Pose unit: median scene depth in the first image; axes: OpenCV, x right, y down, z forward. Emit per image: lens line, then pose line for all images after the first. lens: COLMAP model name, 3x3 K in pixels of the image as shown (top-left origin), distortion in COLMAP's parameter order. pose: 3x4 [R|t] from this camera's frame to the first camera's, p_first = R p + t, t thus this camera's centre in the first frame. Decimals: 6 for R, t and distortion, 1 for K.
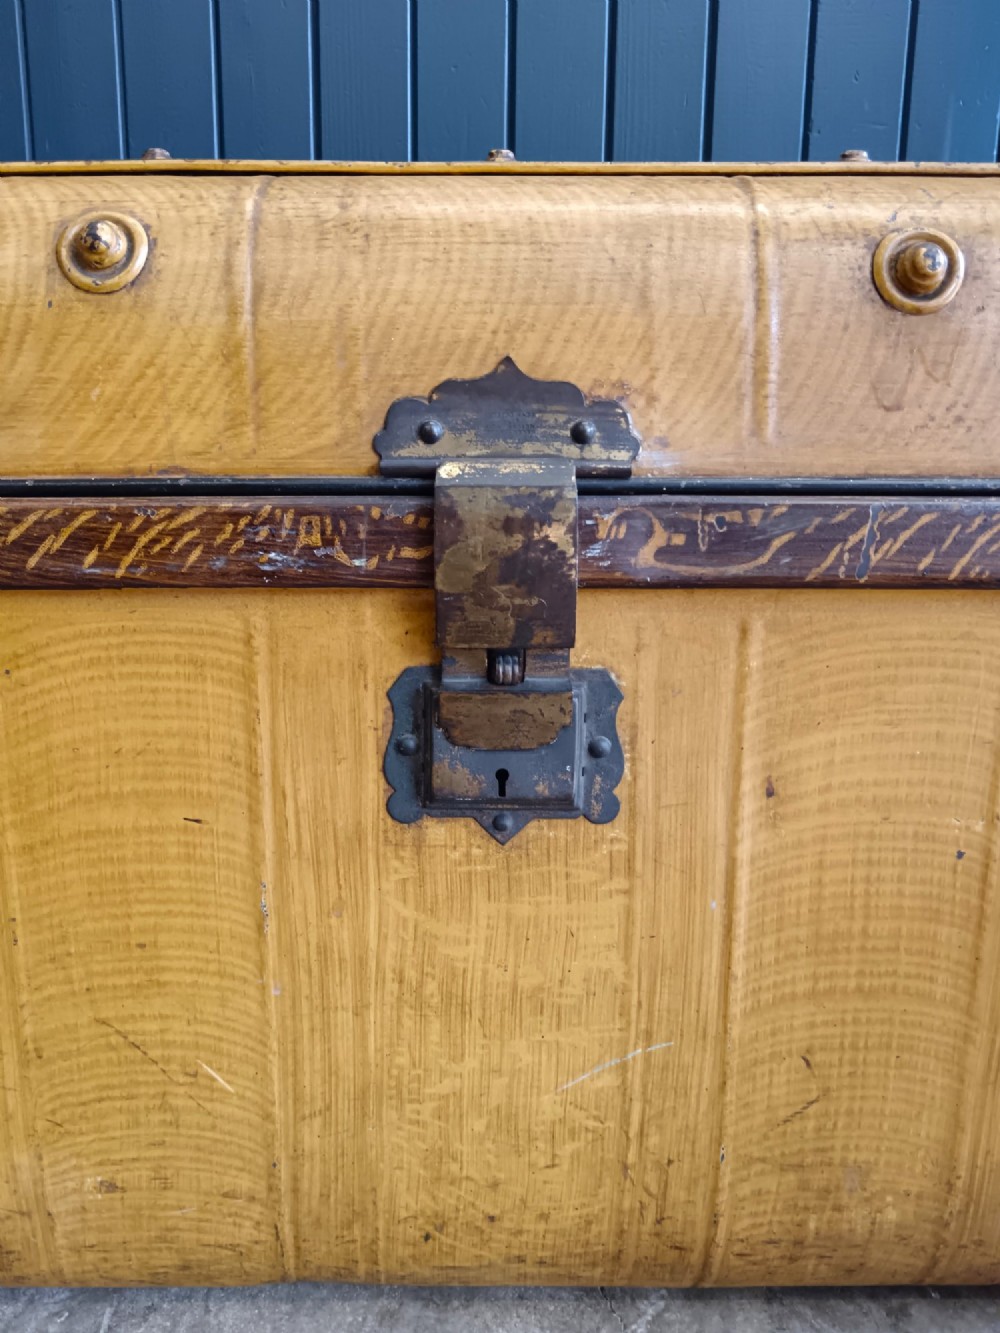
lens RADIAL K [[1089.7, 0, 506.9], [0, 1089.7, 668.5], [0, 0, 1]] dist [-0.009963, 0.005649]
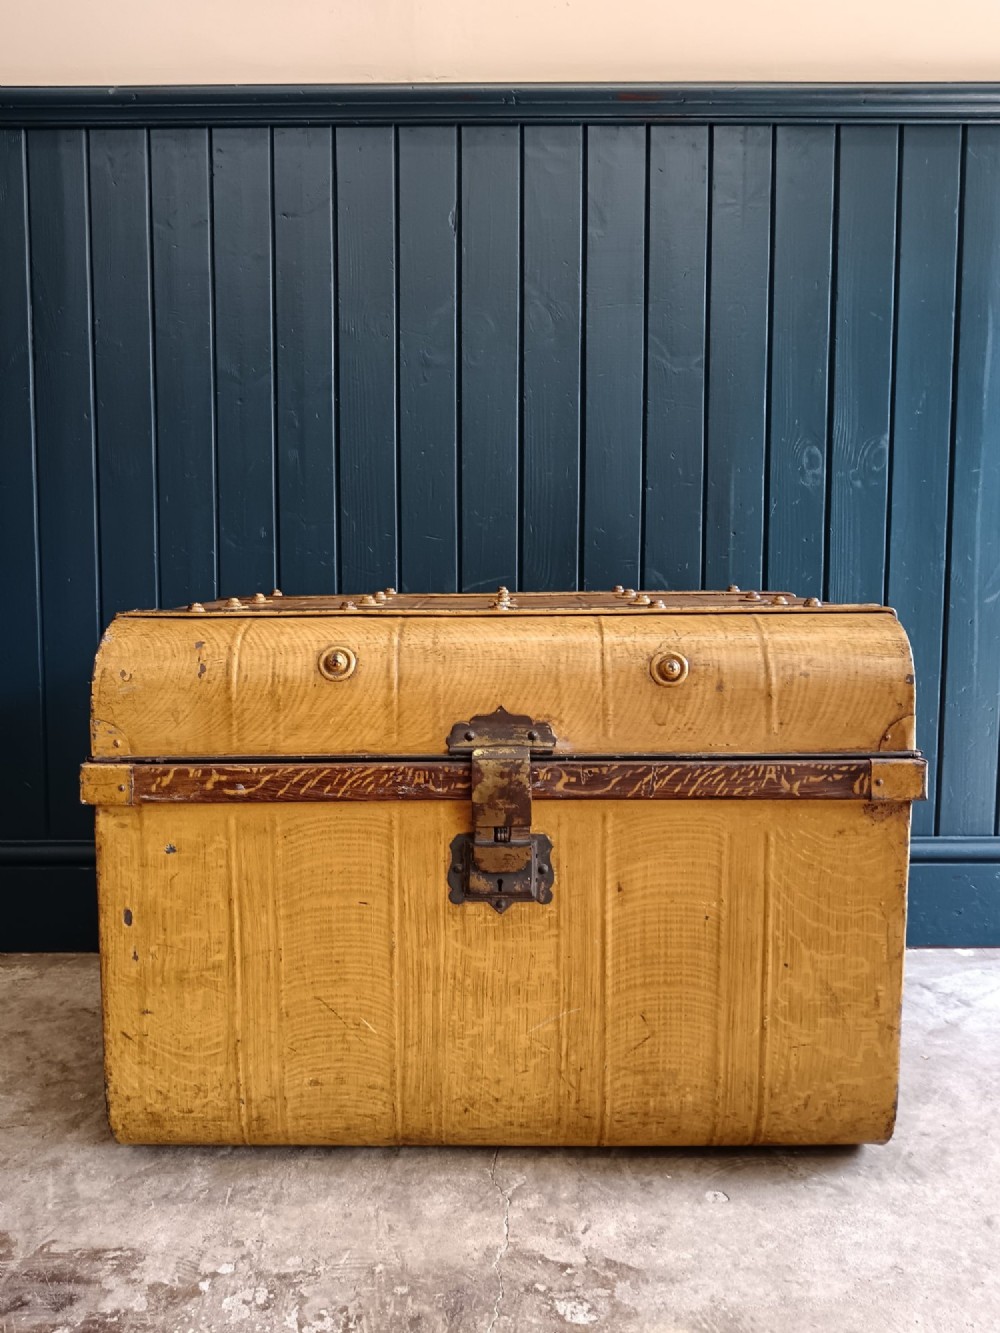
lens RADIAL K [[1064.6, 0, 503.9], [0, 1064.6, 660.2], [0, 0, 1]] dist [-0.010278, 0.009612]
pose [[0.999882, -0.006602, -0.013847, 0.035947], [0.004666, 0.990771, -0.135469, -0.057614], [0.014613, 0.135389, 0.990685, -1.231646]]
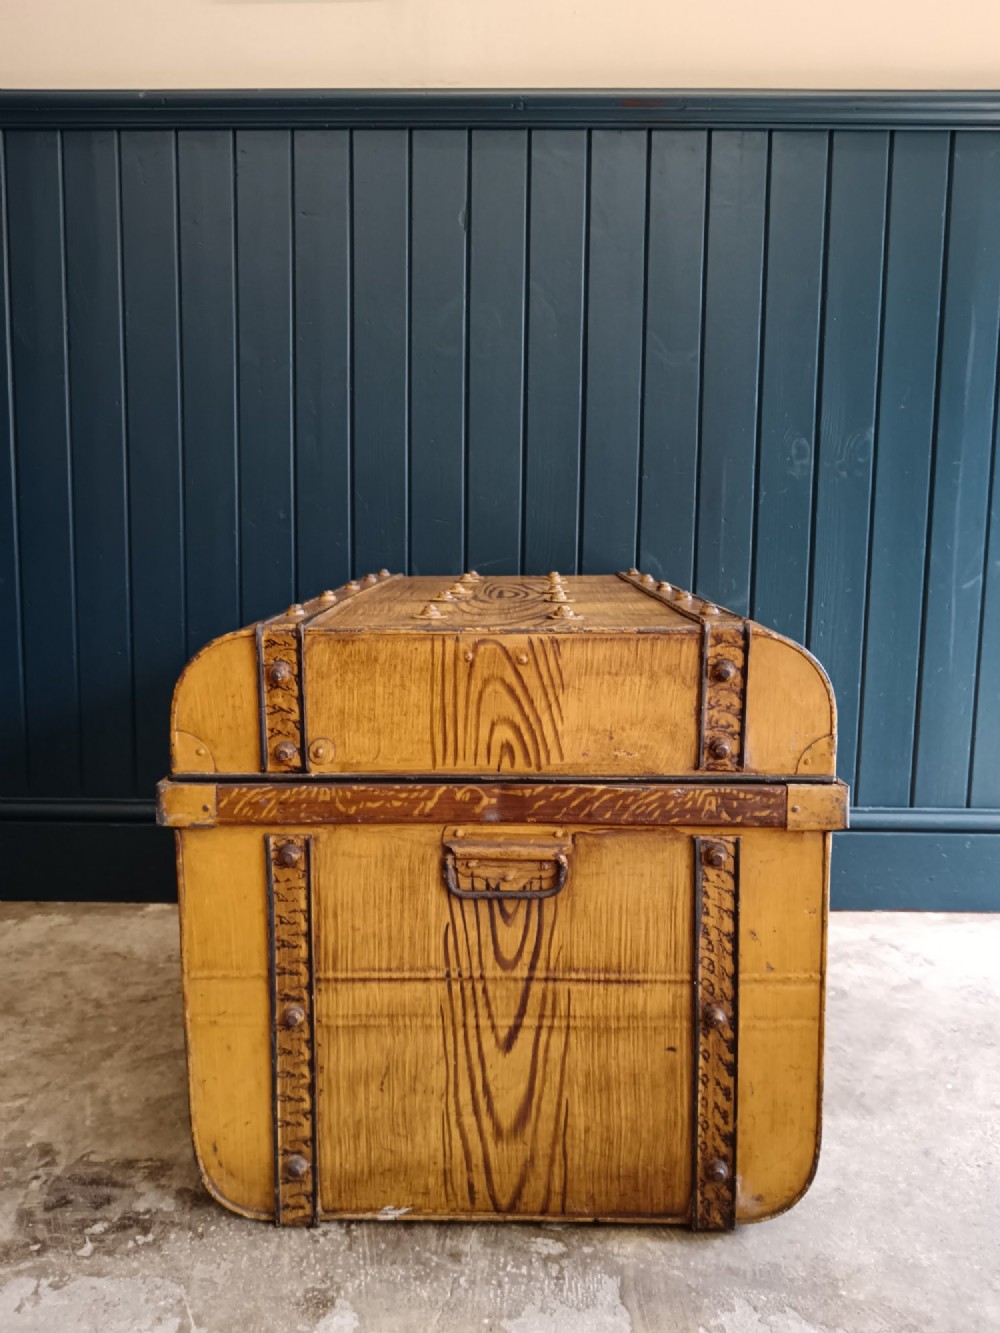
lens RADIAL K [[1055.5, 0, 503.0], [0, 1055.5, 661.0], [0, 0, 1]] dist [-0.015724, 0.010232]
pose [[0.999478, 0.006910, -0.031544, 0.091889], [-0.010155, 0.994535, -0.103912, -0.063858], [0.030654, 0.104178, 0.994086, -1.425589]]
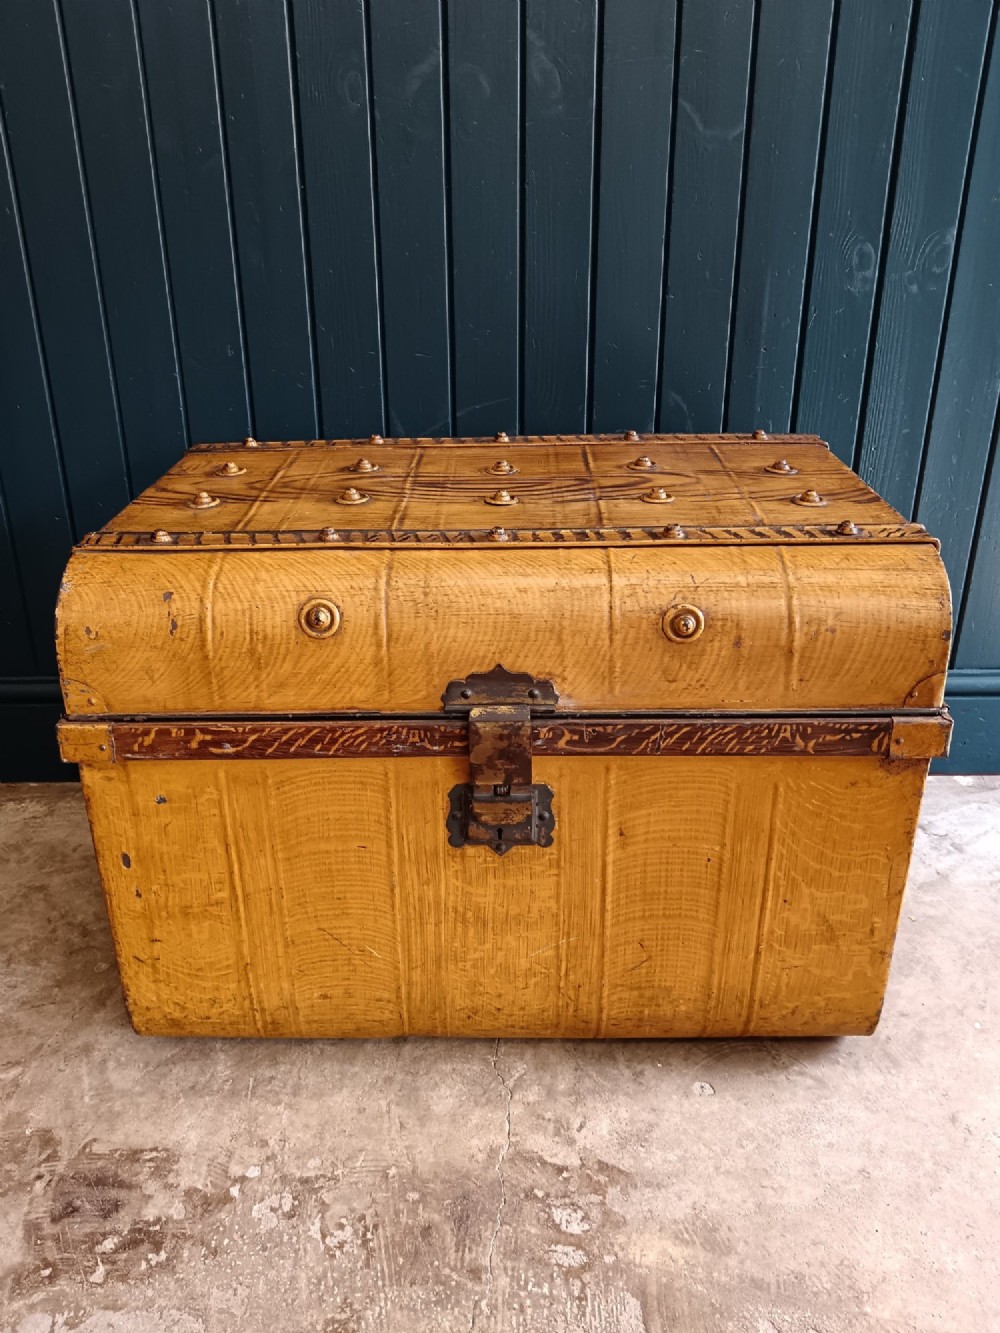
lens RADIAL K [[1080.0, 0, 500.6], [0, 1080.0, 679.6], [0, 0, 1]] dist [-0.004676, -0.000500]
pose [[0.999722, -0.006783, -0.022566, 0.047096], [0.011254, 0.978833, 0.204352, -0.638076], [0.020702, -0.204549, 0.978637, -1.074369]]
